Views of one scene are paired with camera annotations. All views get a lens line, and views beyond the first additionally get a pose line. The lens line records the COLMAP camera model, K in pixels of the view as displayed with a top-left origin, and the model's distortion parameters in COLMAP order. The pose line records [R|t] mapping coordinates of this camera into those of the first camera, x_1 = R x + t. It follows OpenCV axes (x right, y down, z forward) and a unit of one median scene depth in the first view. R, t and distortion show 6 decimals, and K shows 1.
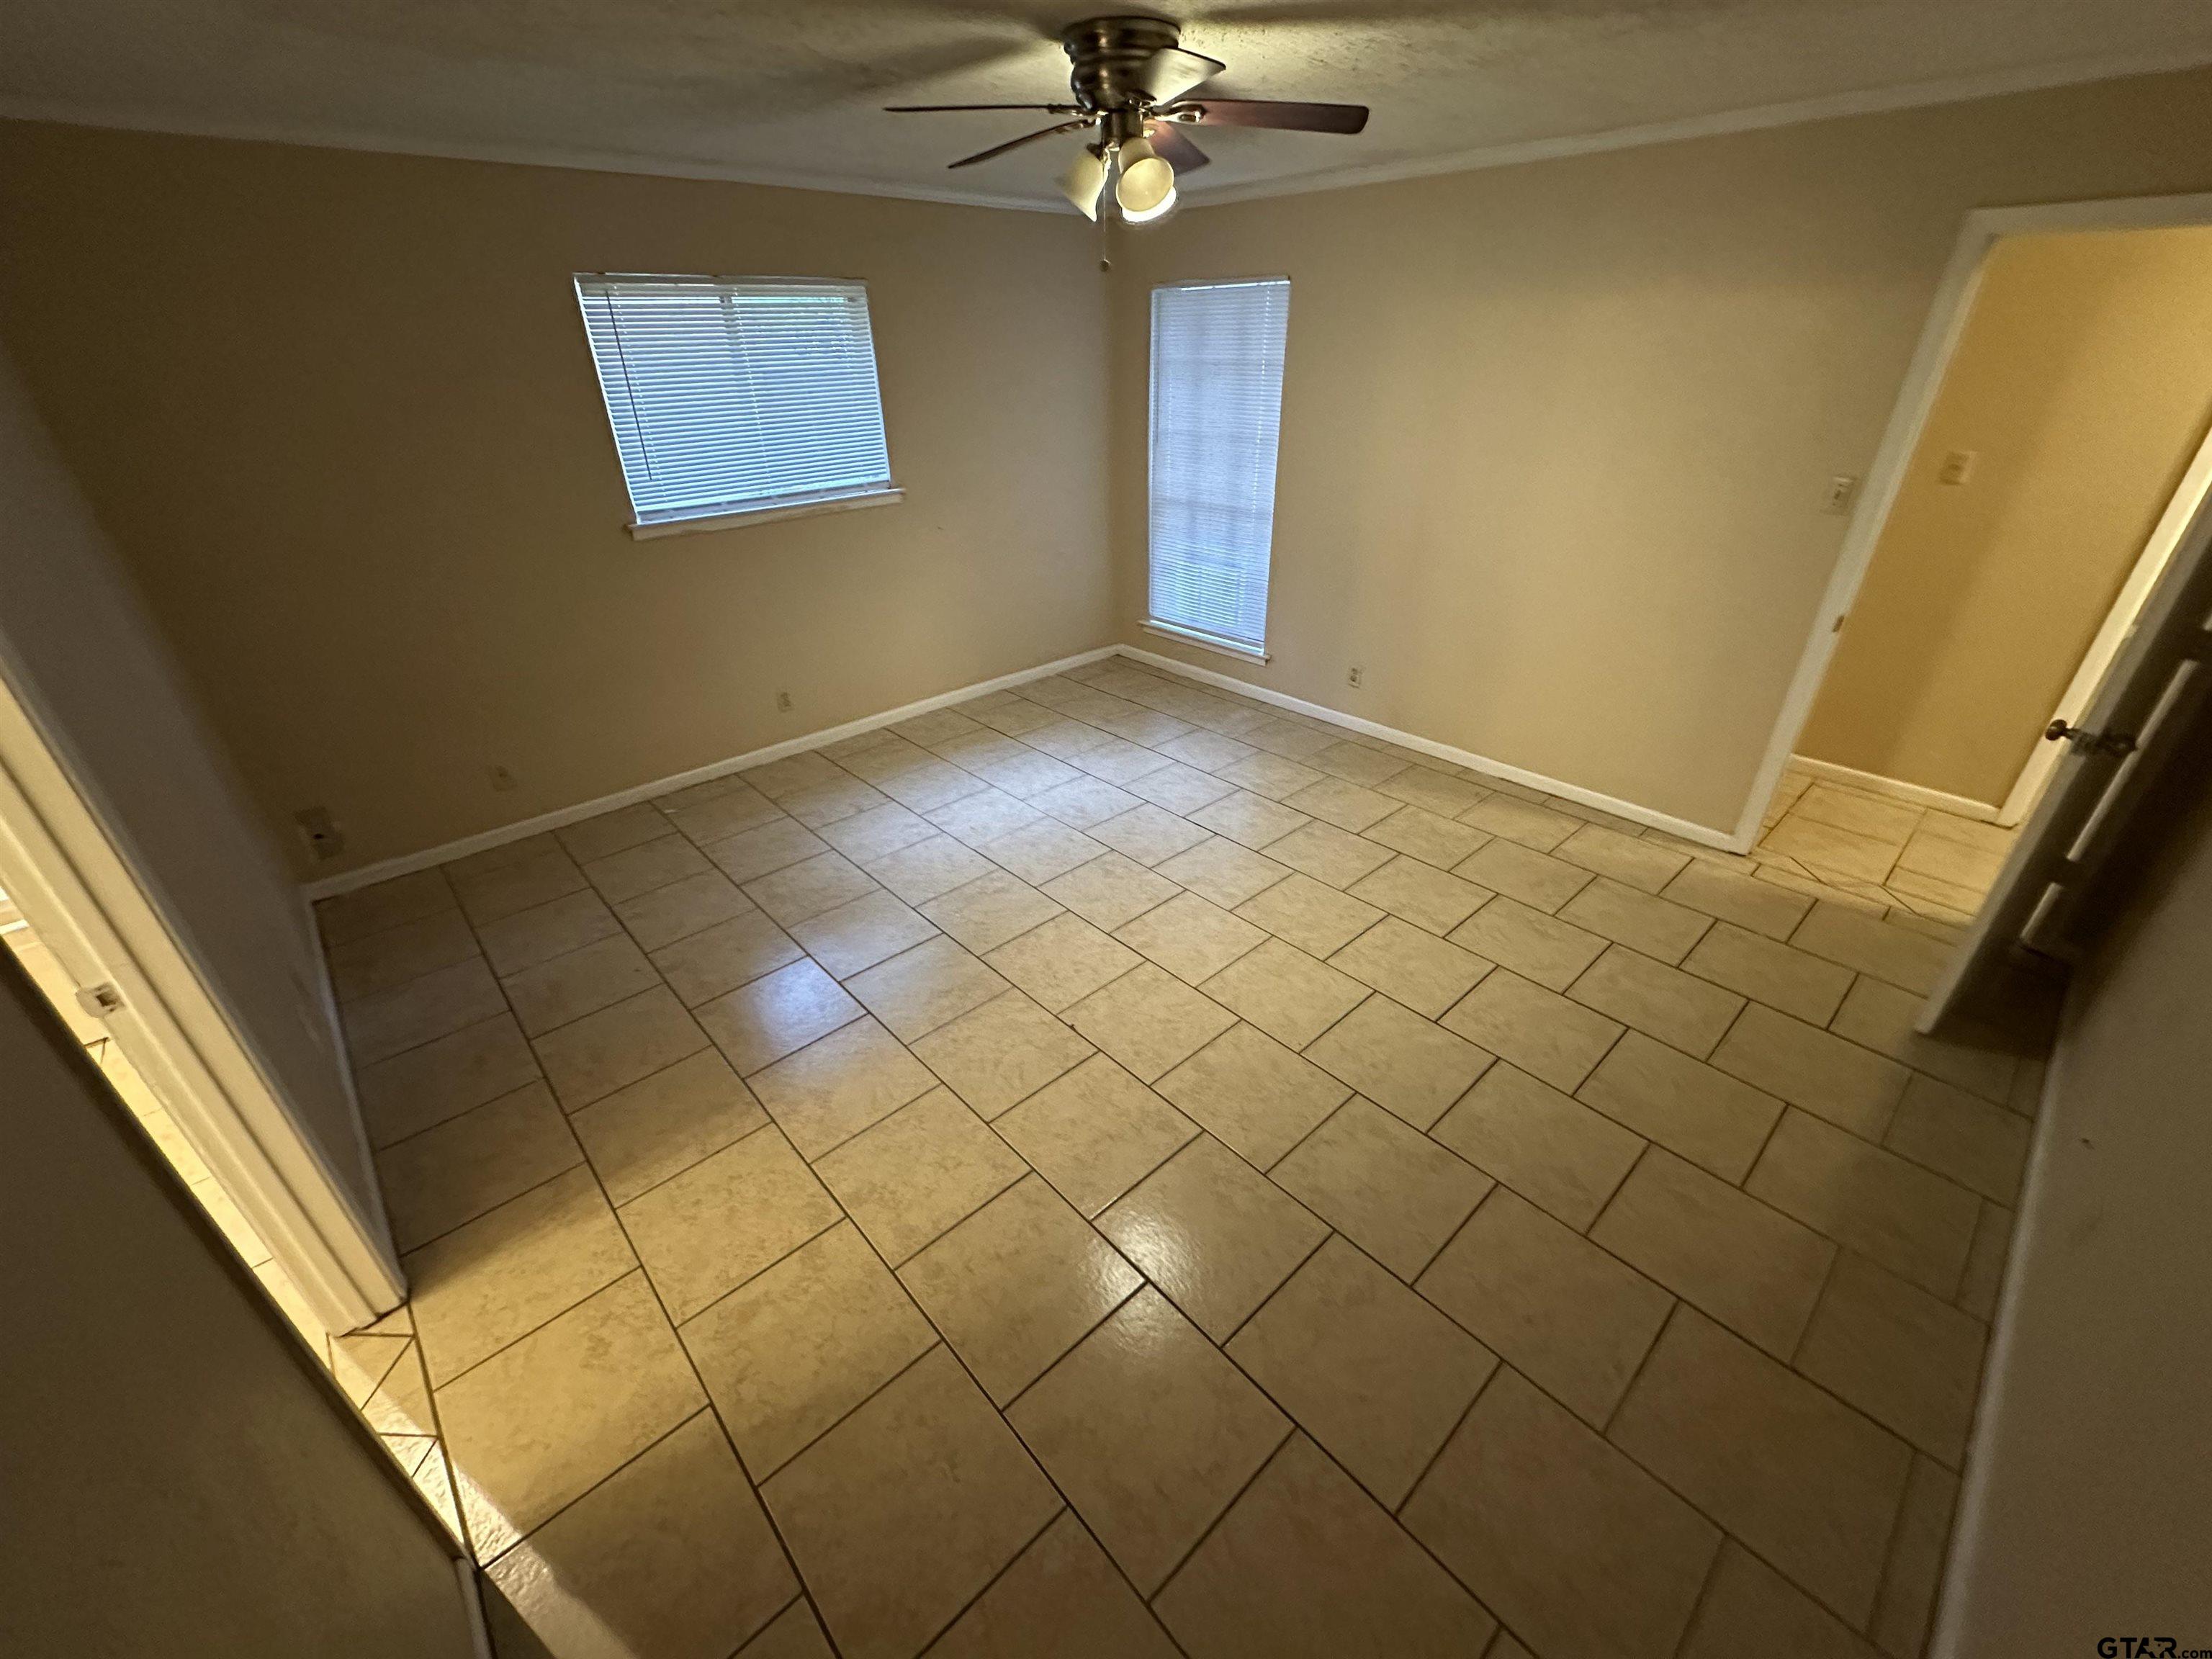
lens RADIAL K [[883.9, 0, 1108.1], [0, 883.9, 828.4], [0, 0, 1]] dist [-0.000380, -0.000476]
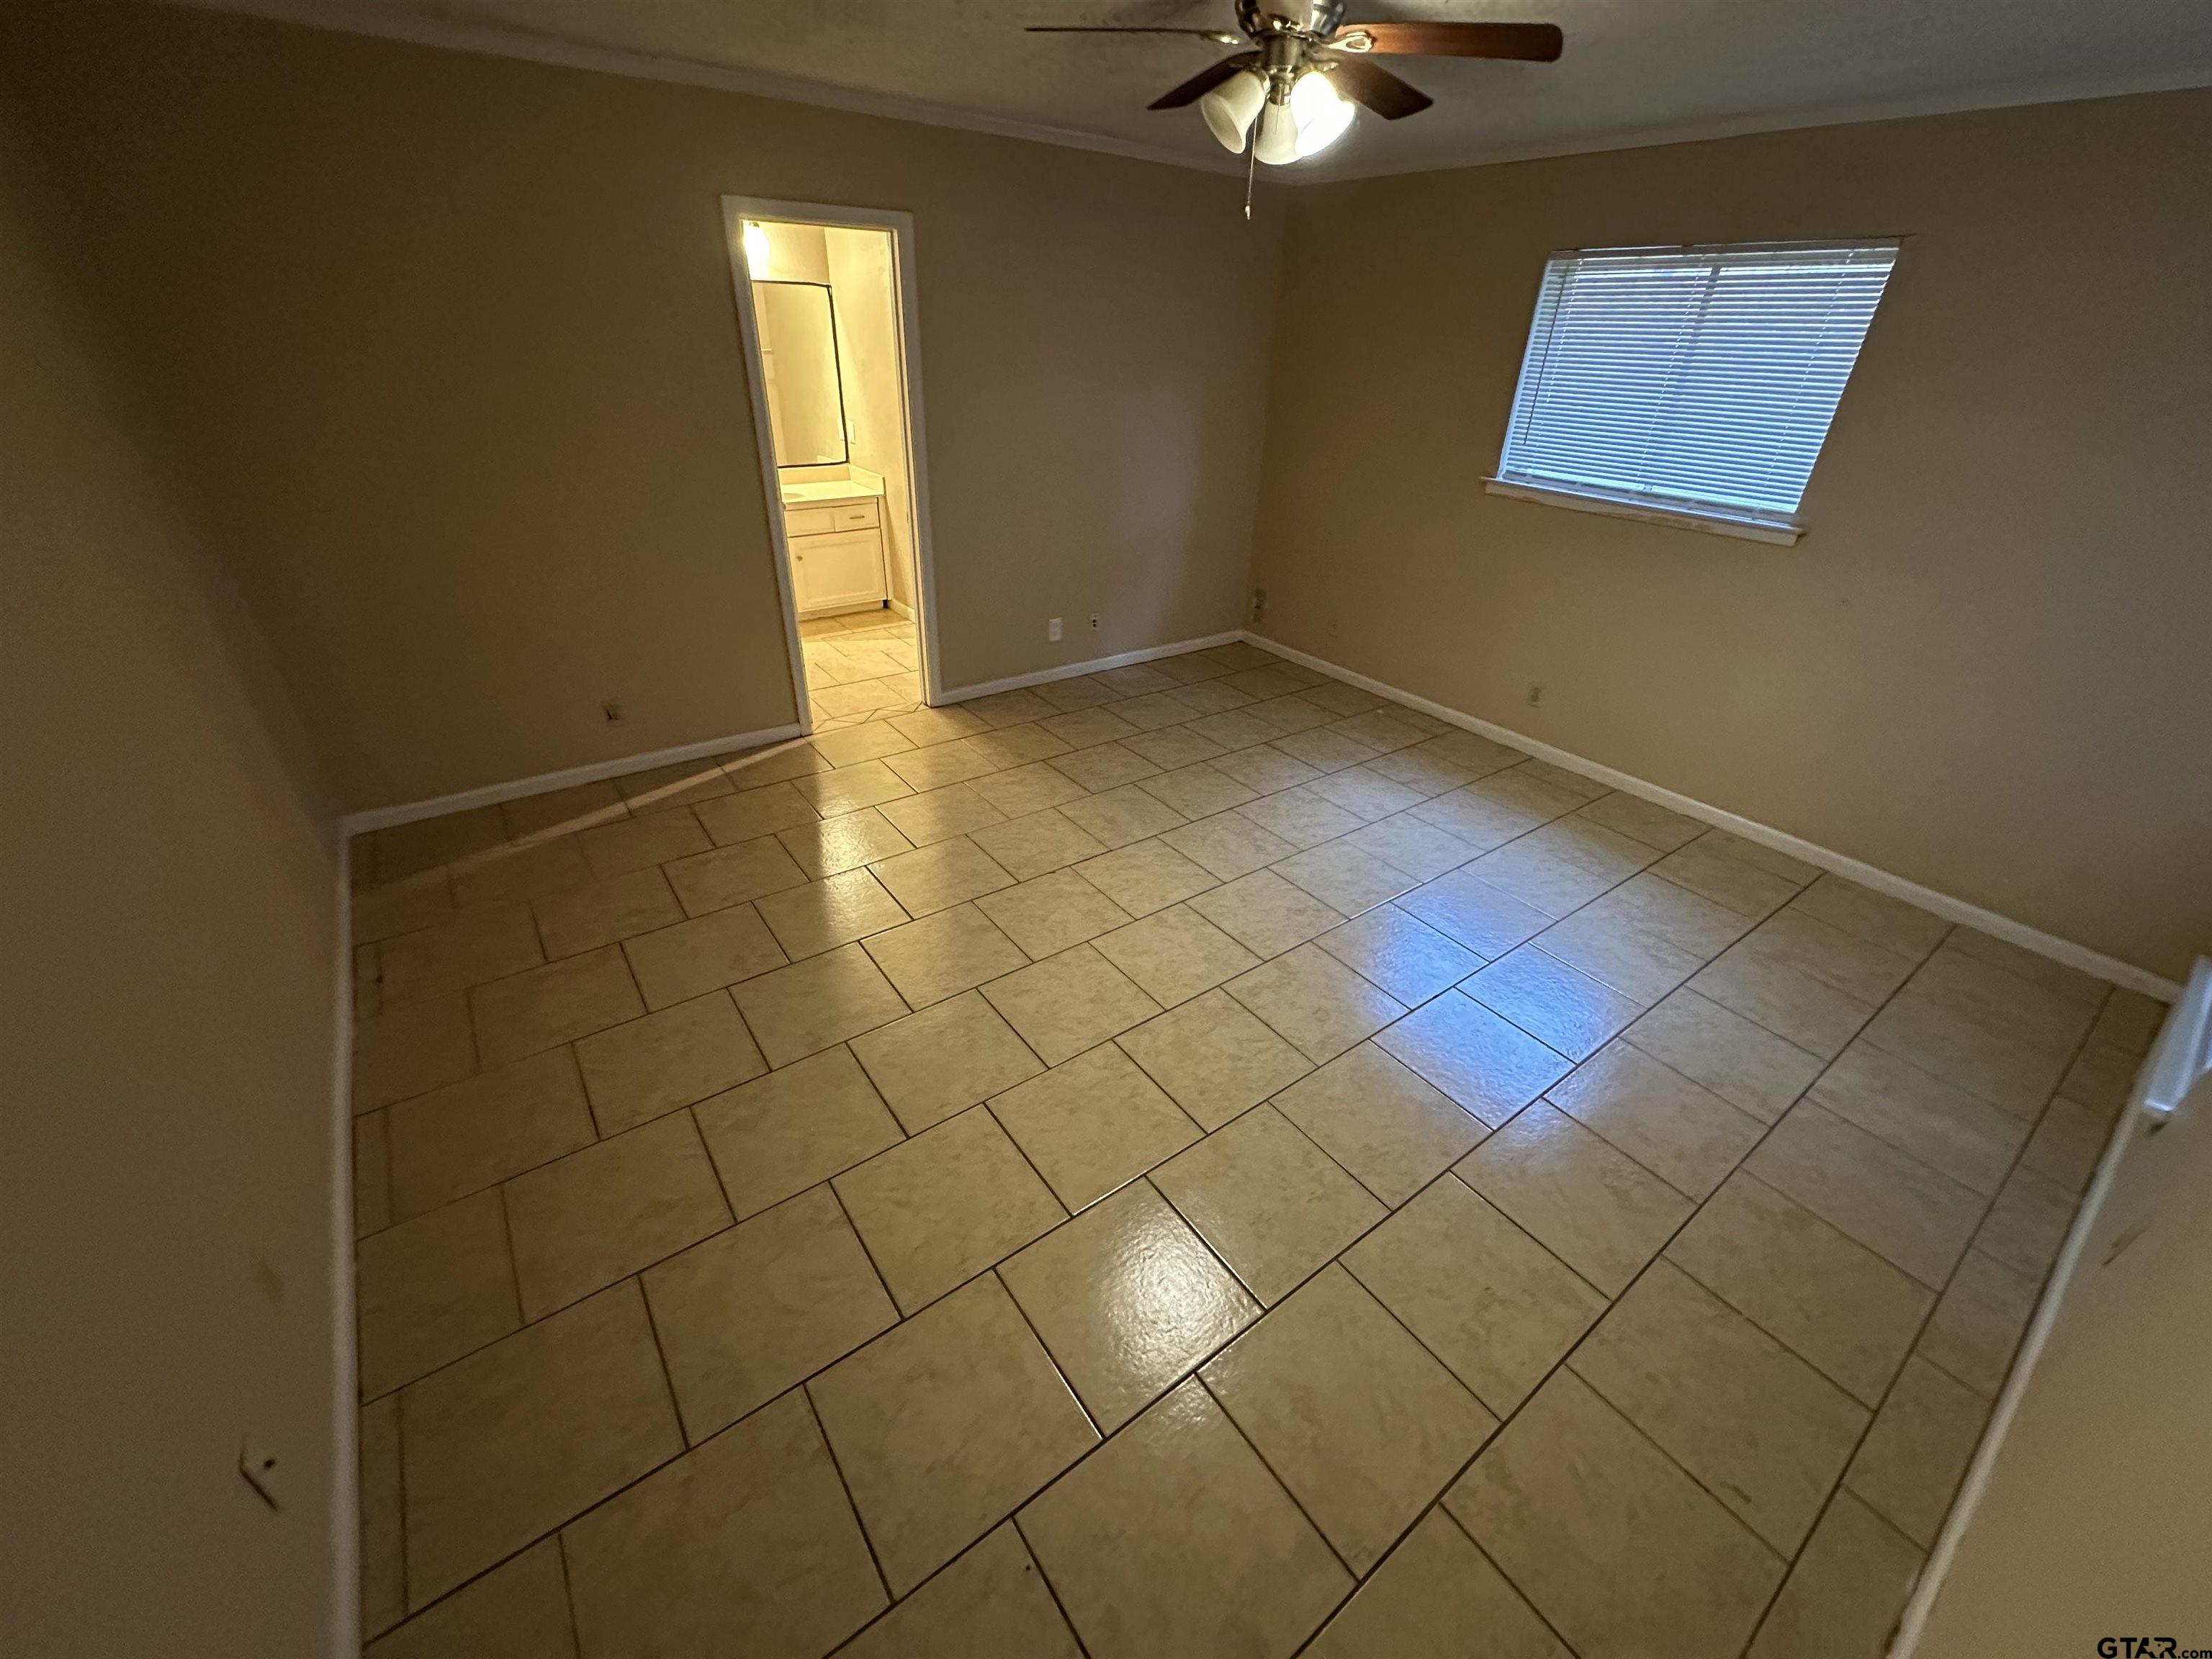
lens RADIAL K [[883.9, 0, 1108.1], [0, 883.9, 828.4], [0, 0, 1]] dist [-0.000380, -0.000476]
pose [[-0.112505, 0.502660, -0.857132, 0.665763], [-0.513555, 0.709051, 0.483227, -0.305465], [0.850649, 0.494549, 0.178372, 0.576117]]
